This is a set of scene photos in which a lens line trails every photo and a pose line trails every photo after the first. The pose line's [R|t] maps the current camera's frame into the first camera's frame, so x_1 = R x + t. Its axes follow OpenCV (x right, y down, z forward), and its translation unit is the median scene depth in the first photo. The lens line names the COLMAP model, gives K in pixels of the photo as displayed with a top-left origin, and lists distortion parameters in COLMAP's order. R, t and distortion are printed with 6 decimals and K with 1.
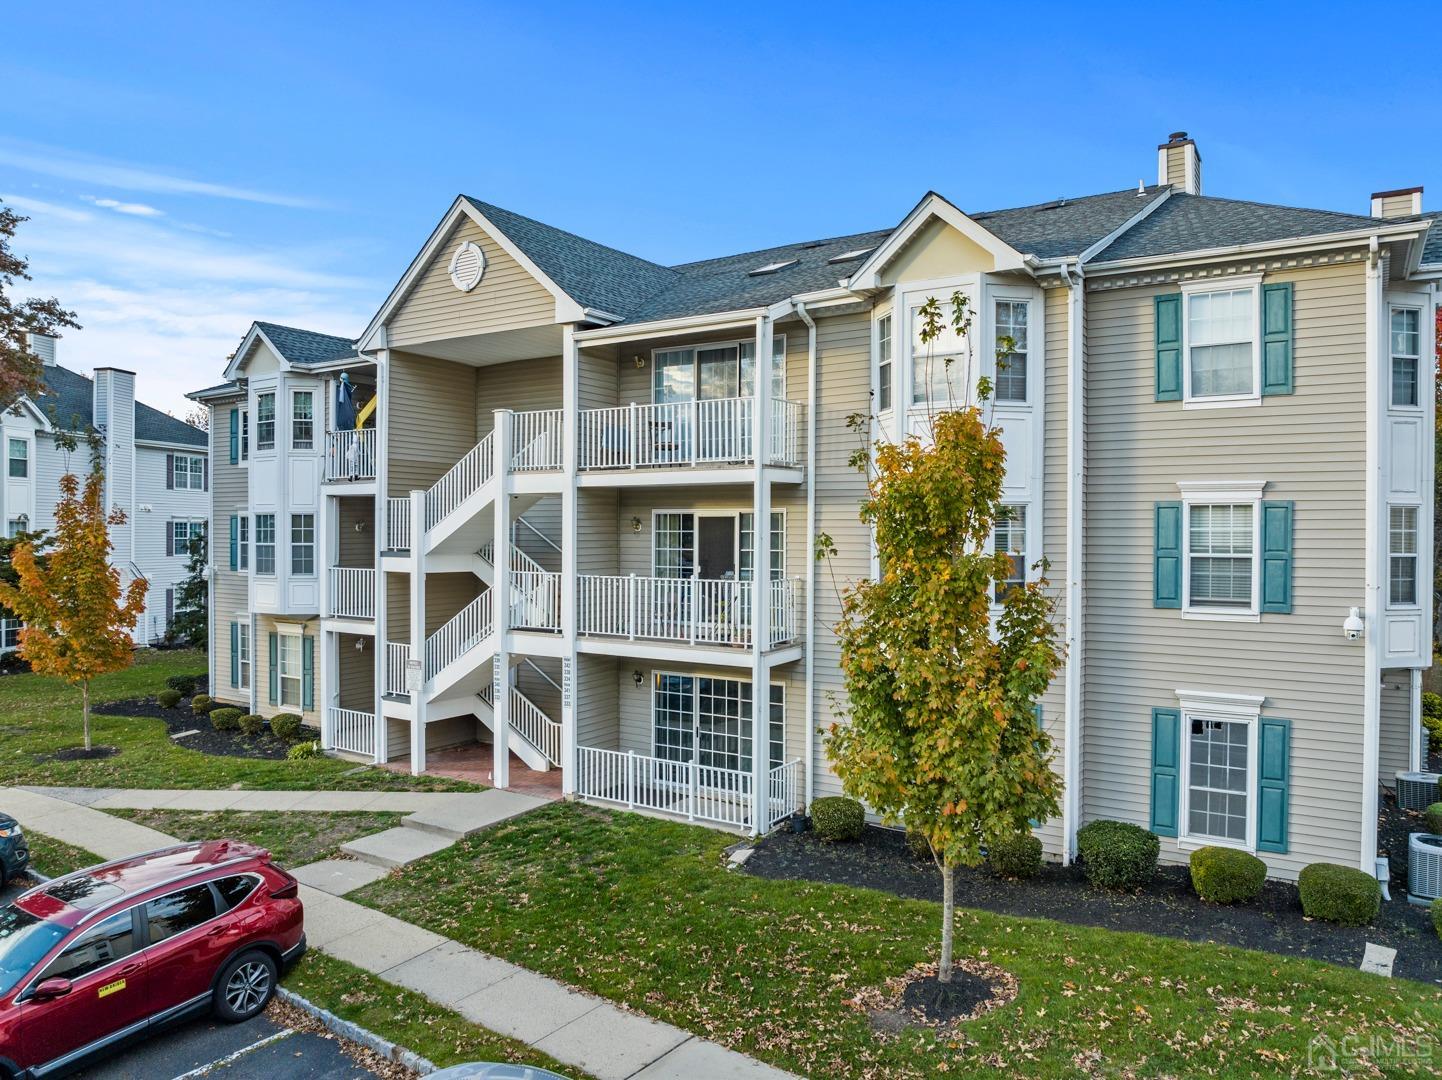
lens RADIAL K [[1011.1, 0, 725.7], [0, 1011.1, 537.7], [0, 0, 1]] dist [-0.033036, -0.003779]
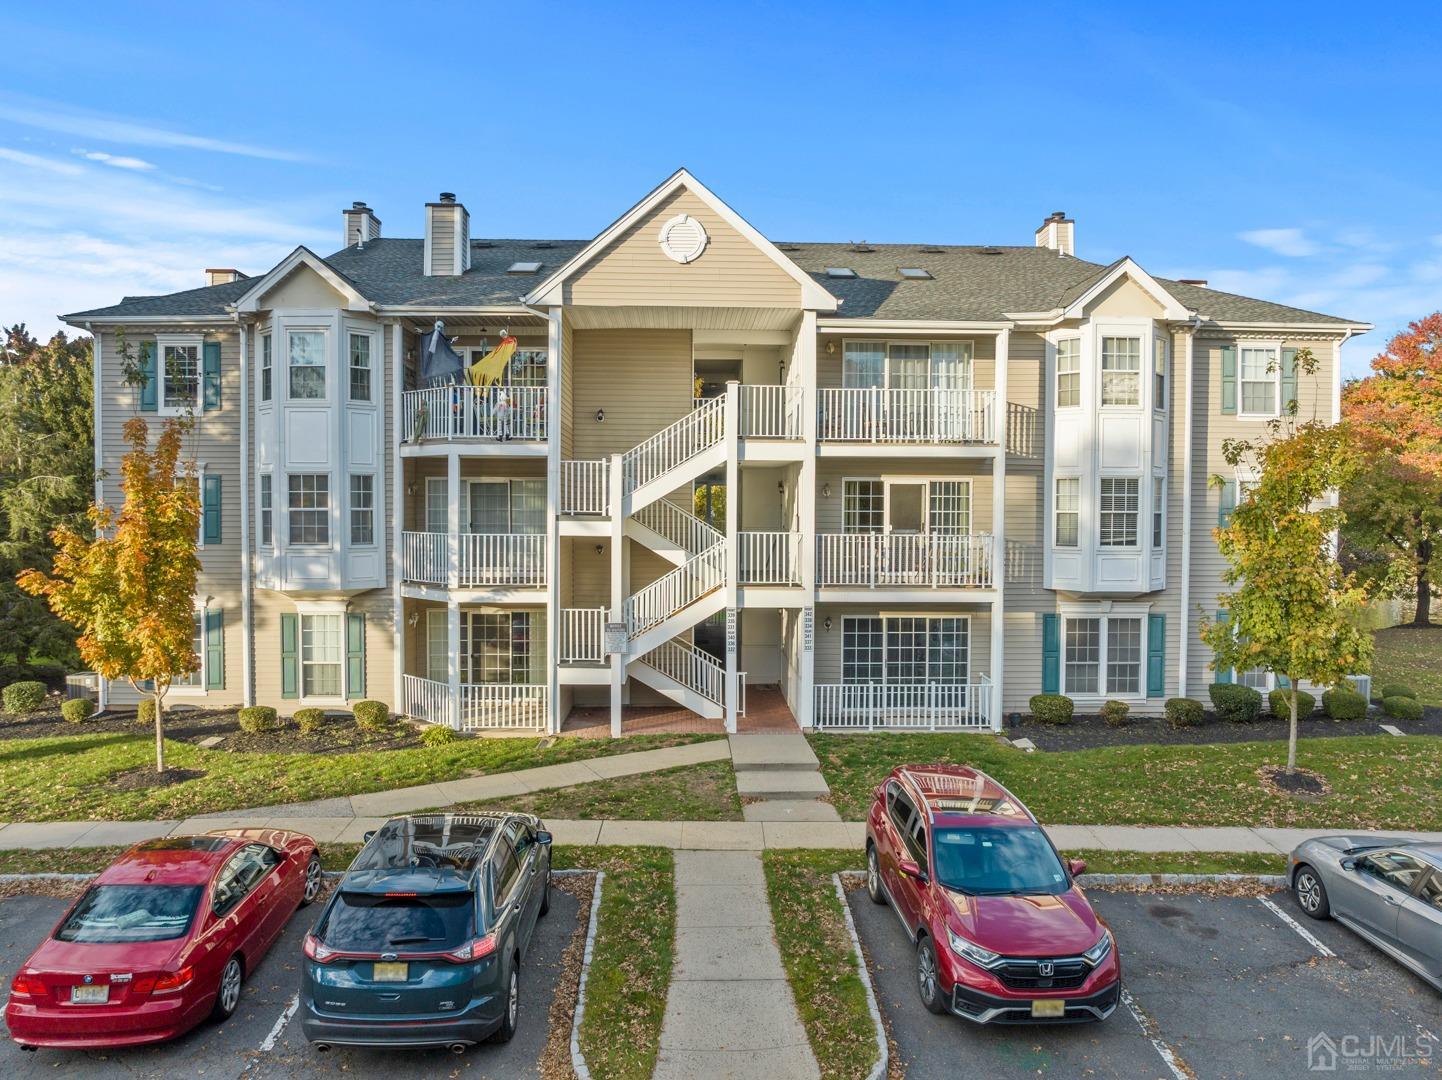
lens RADIAL K [[1011.1, 0, 724.7], [0, 1011.1, 537.3], [0, 0, 1]] dist [-0.033036, -0.003779]
pose [[0.822086, -0.016150, 0.569134, -0.847781], [0.001124, 0.999642, 0.026741, 0.009916], [-0.569362, -0.021344, 0.821810, 0.122375]]
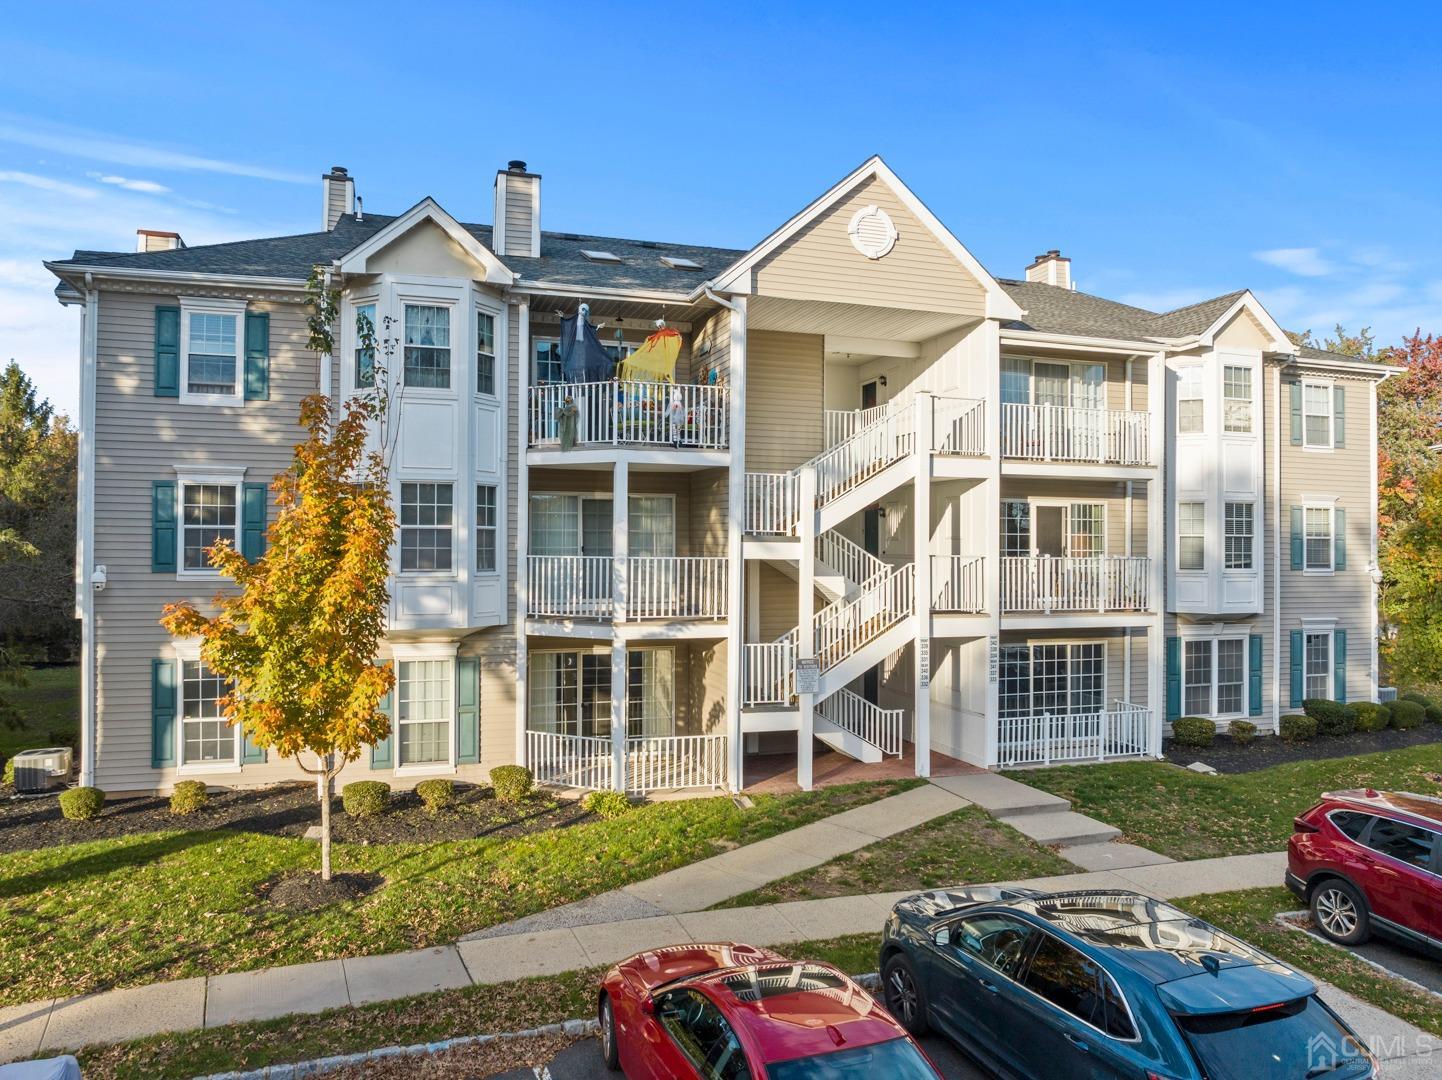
lens RADIAL K [[1011.1, 0, 723.7], [0, 1011.1, 539.2], [0, 0, 1]] dist [-0.033036, -0.003779]
pose [[0.628036, 0.008617, 0.778137, -1.115706], [0.001118, 0.999928, -0.011975, 0.029693], [-0.778184, 0.008391, 0.627980, 0.540288]]
